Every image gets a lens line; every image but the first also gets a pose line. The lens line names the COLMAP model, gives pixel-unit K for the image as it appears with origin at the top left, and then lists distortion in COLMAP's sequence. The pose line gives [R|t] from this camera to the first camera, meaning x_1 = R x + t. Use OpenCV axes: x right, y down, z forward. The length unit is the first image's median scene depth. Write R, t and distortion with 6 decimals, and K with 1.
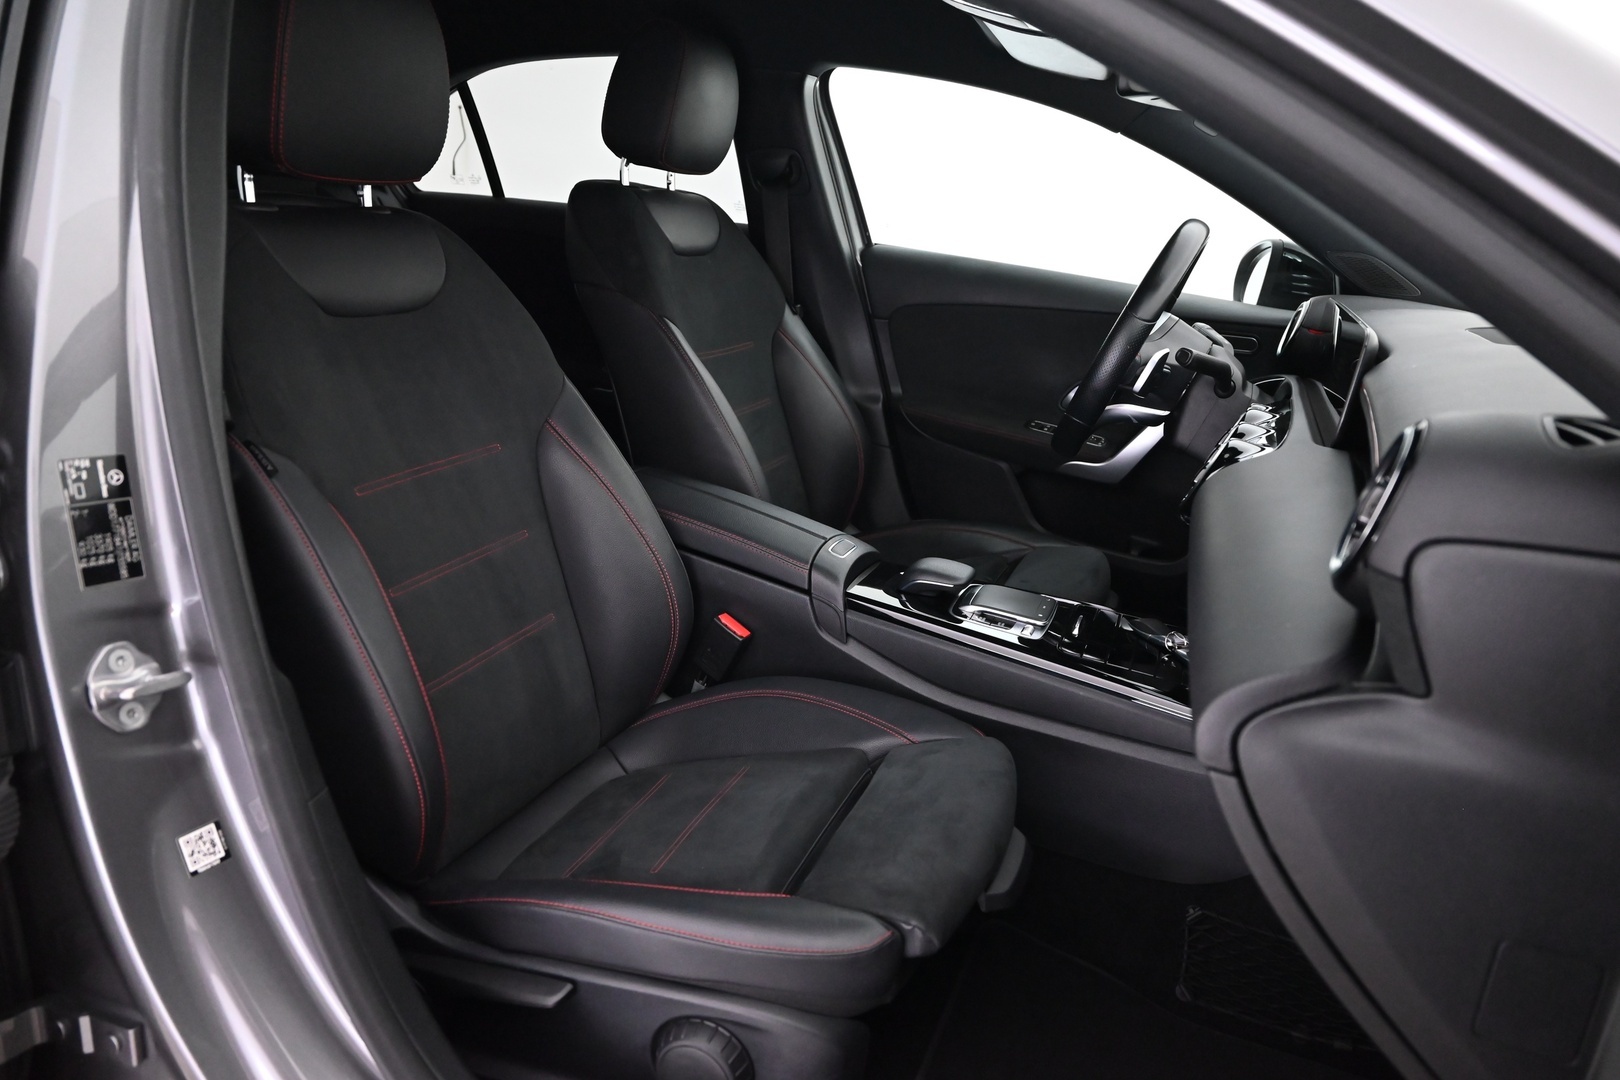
lens RADIAL K [[1102.3, 0, 810.7], [0, 1102.3, 543.5], [0, 0, 1]] dist [-0.000831, -0.011770]
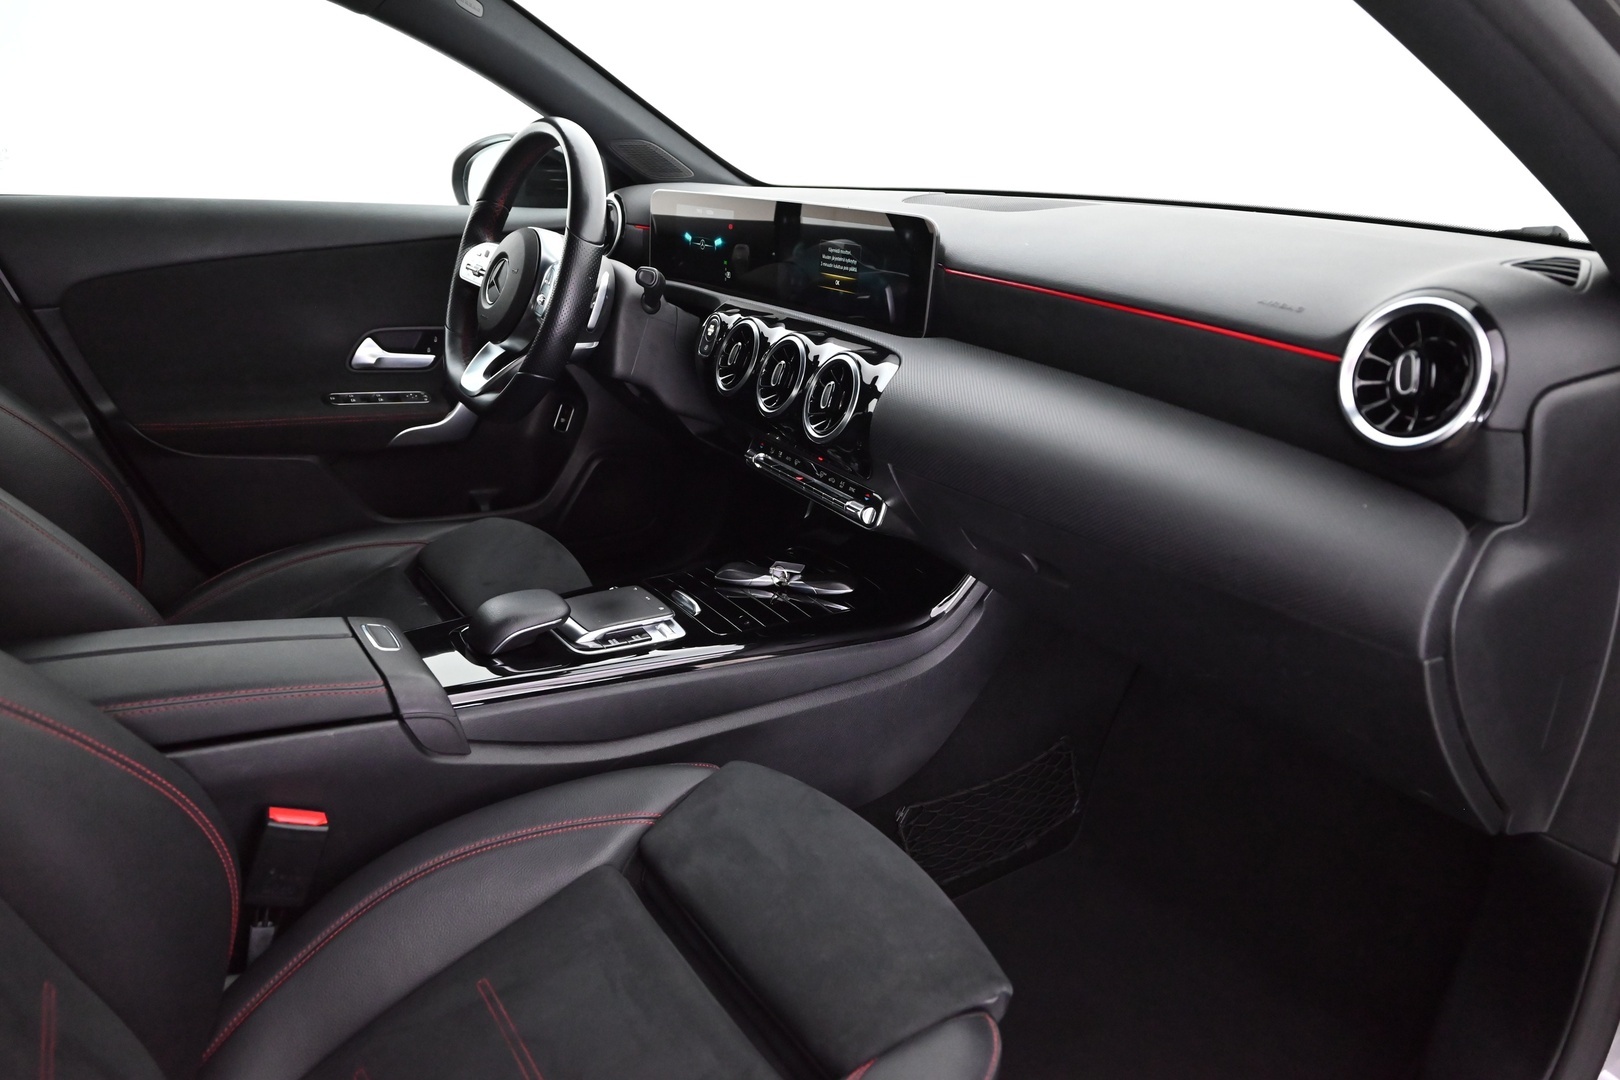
lens RADIAL K [[1102.3, 0, 810.4], [0, 1102.3, 538.6], [0, 0, 1]] dist [-0.000831, -0.011770]
pose [[0.570586, -0.359223, 0.738505, -0.269725], [0.288626, 0.929608, 0.229180, -0.118142], [-0.768847, 0.082385, 0.634103, 0.297815]]
